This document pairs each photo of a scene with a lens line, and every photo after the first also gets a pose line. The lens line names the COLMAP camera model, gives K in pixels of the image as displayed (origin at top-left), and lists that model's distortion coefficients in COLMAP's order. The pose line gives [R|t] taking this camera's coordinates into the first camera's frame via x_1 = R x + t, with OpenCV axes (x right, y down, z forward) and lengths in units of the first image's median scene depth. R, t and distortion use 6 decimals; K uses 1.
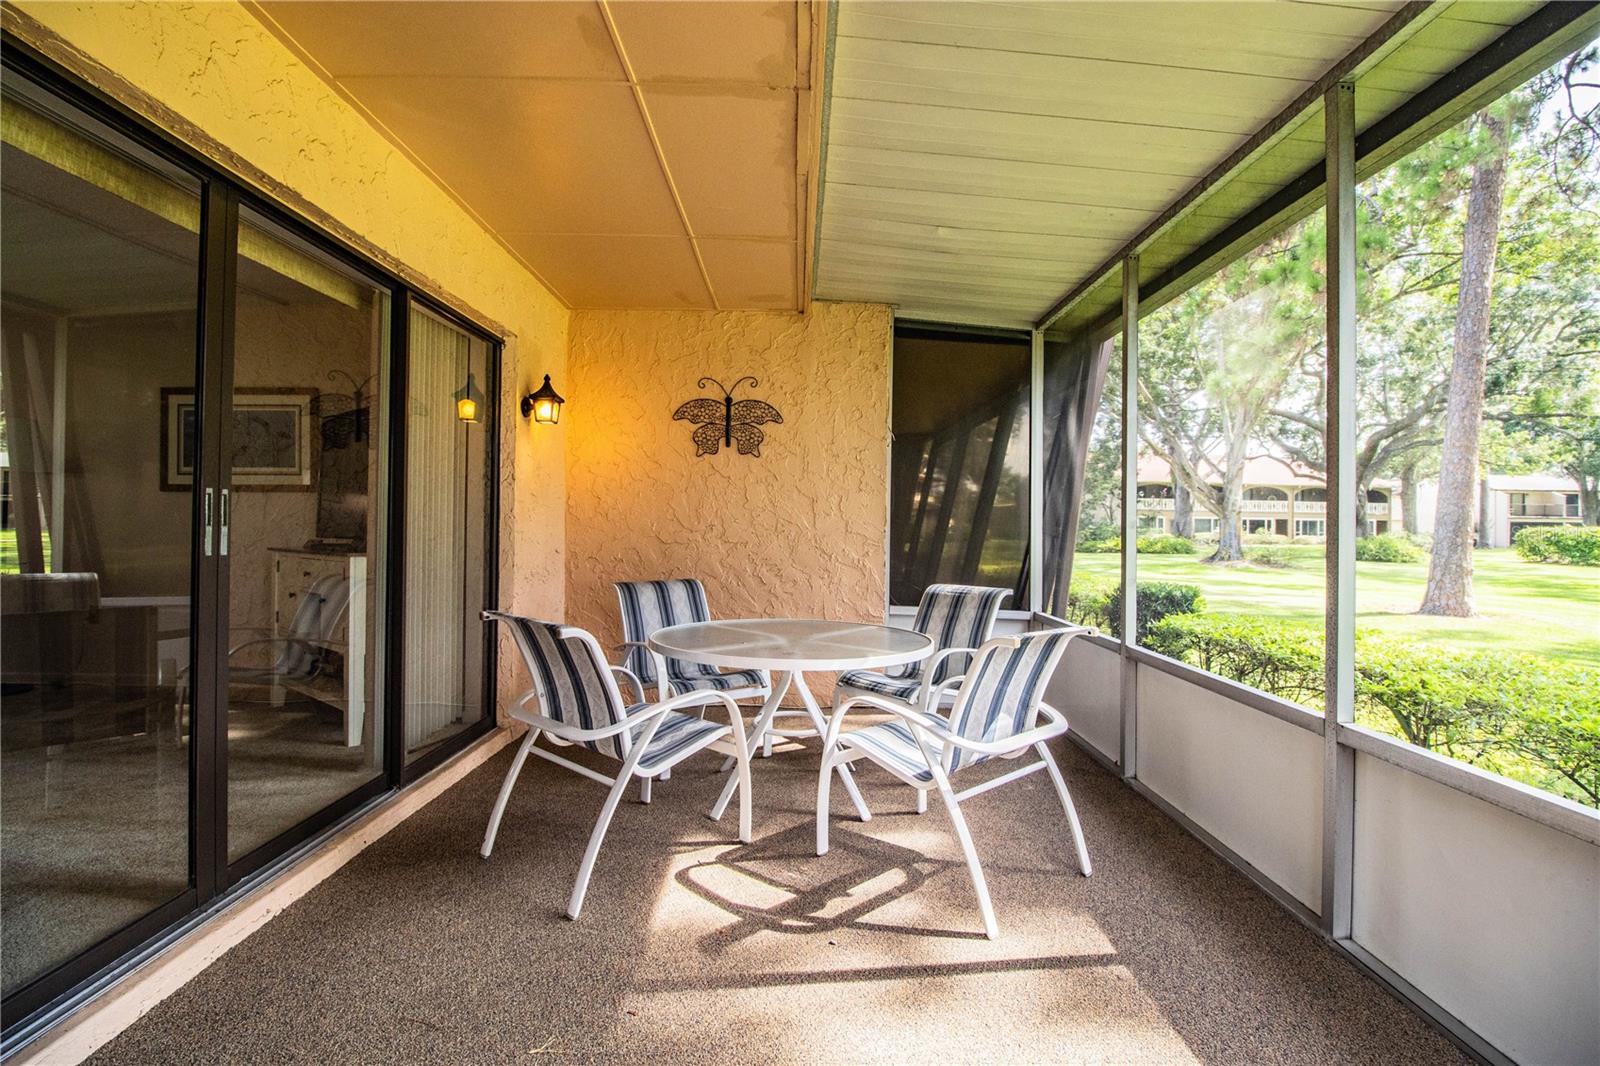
lens RADIAL K [[740.5, 0, 803.9], [0, 740.5, 525.2], [0, 0, 1]] dist [-0.007686, -0.006543]
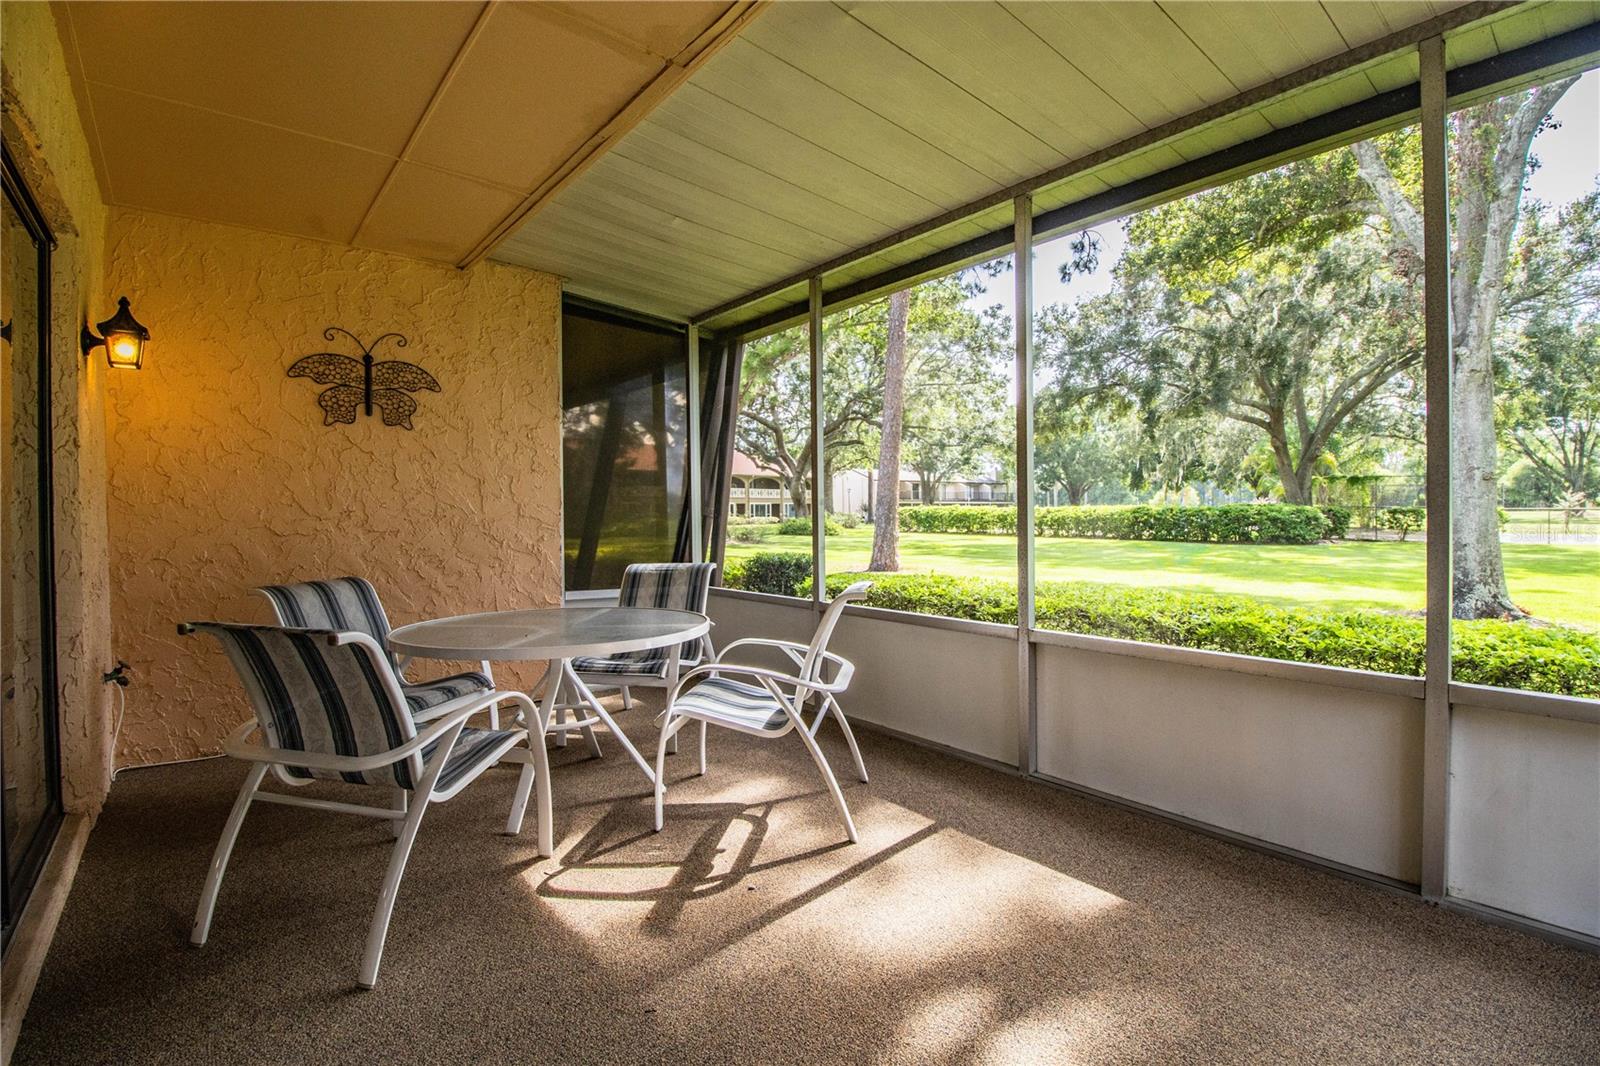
lens RADIAL K [[740.5, 0, 812.6], [0, 740.5, 530.1], [0, 0, 1]] dist [-0.007686, -0.006543]
pose [[0.776077, -0.033432, 0.629751, -0.241348], [0.018245, 0.999366, 0.030569, 0.005314], [-0.630374, -0.012234, 0.776195, 0.049629]]
